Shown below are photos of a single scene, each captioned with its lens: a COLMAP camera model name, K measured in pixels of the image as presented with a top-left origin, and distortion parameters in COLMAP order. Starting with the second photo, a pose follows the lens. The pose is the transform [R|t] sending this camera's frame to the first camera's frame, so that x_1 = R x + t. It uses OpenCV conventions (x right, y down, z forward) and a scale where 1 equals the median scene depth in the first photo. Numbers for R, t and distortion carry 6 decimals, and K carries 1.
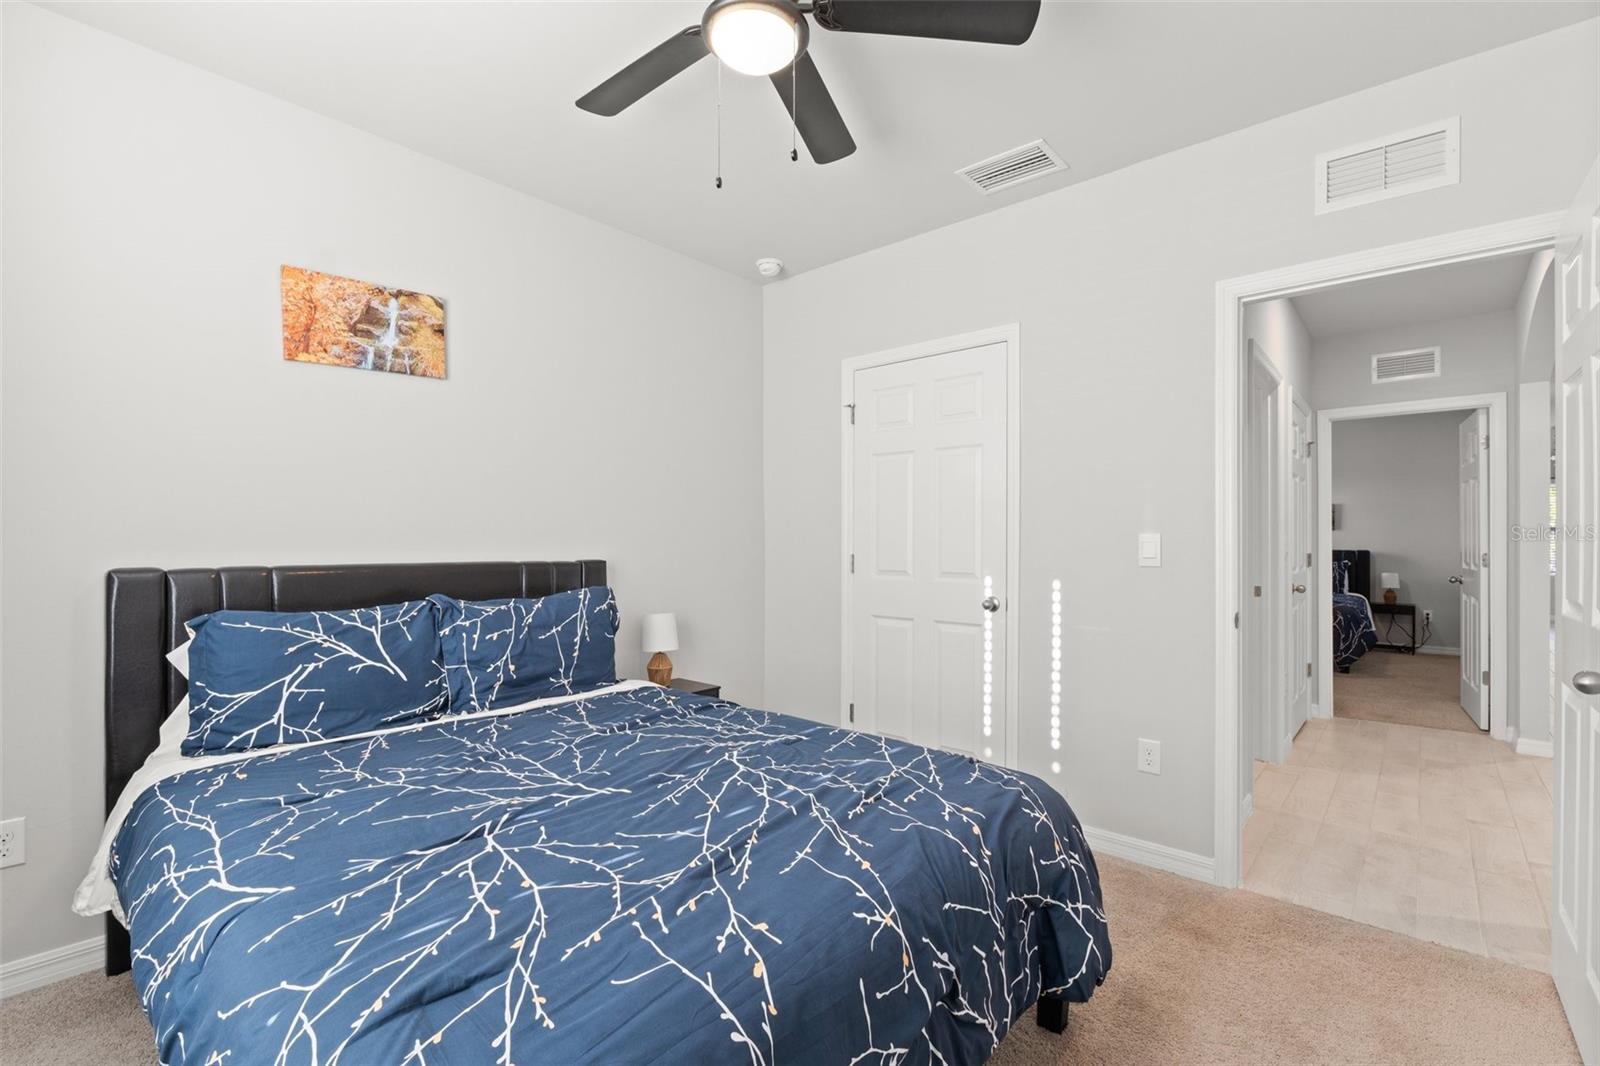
lens RADIAL K [[675.6, 0, 800.5], [0, 675.6, 541.5], [0, 0, 1]] dist [-0.037838, 0.000182]
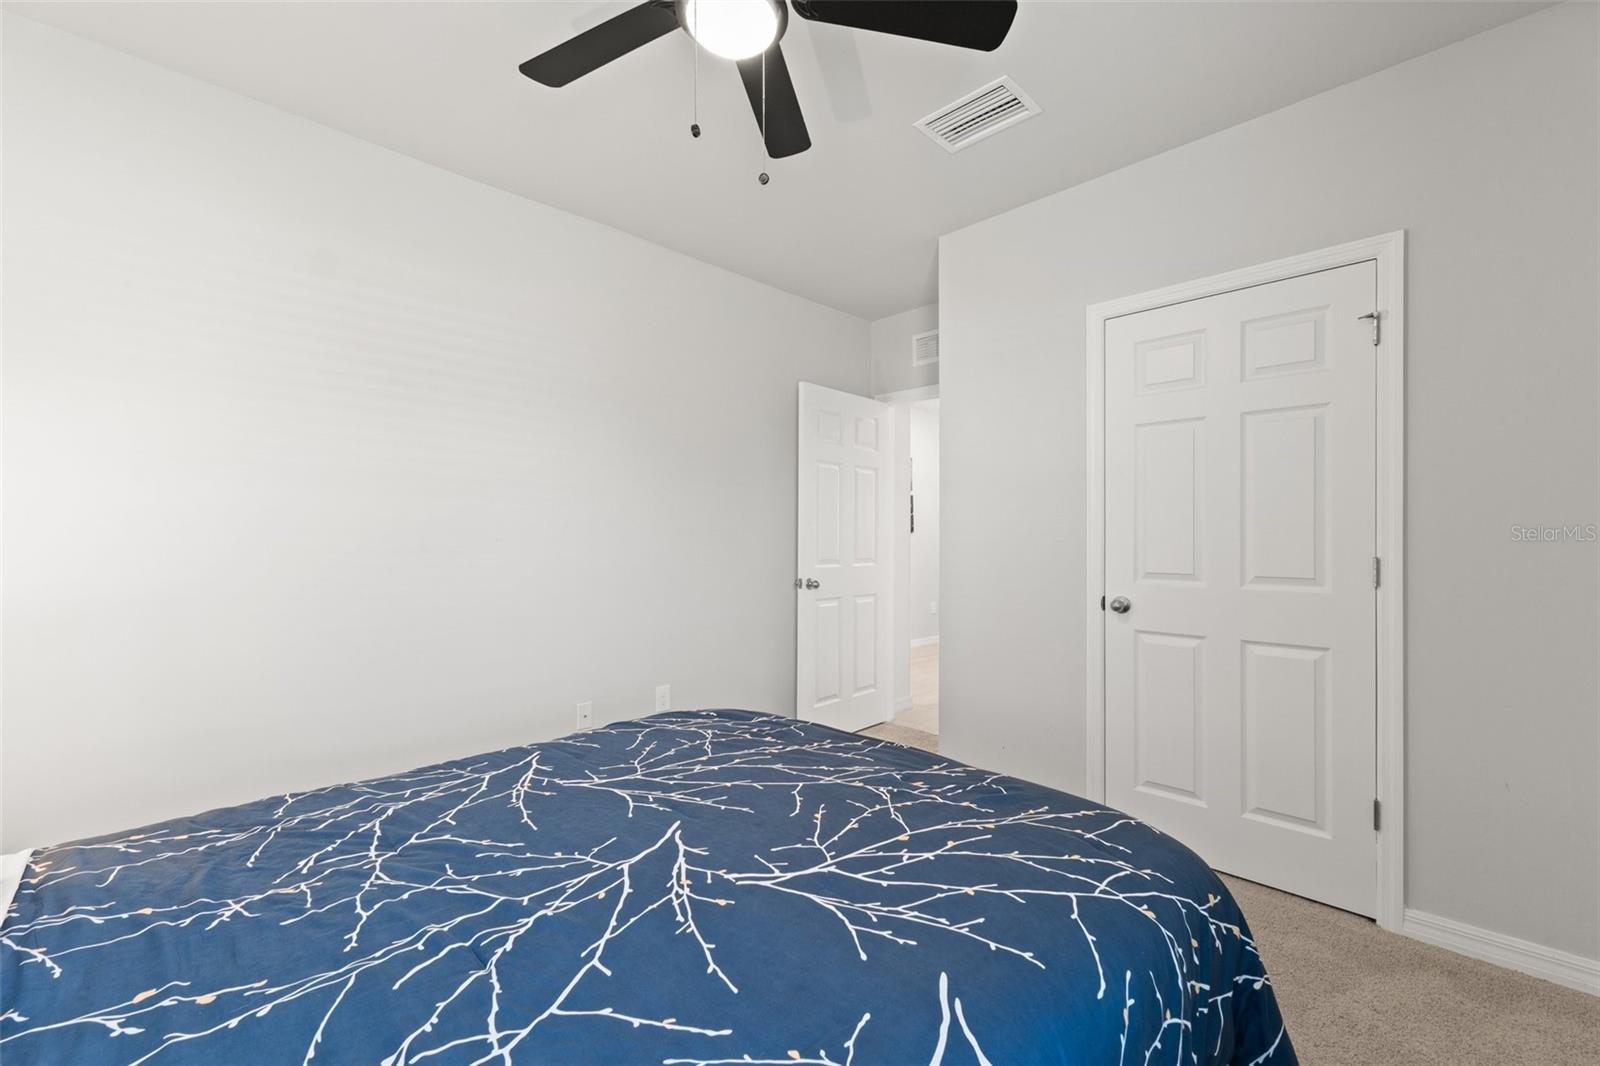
lens RADIAL K [[673.3, 0, 803.7], [0, 673.3, 529.3], [0, 0, 1]] dist [0.002520, 0.000458]
pose [[0.056703, 0.000107, 0.998391, -1.106185], [-0.008694, 0.999962, 0.000387, -0.015093], [-0.998353, -0.008702, 0.056702, 0.766445]]
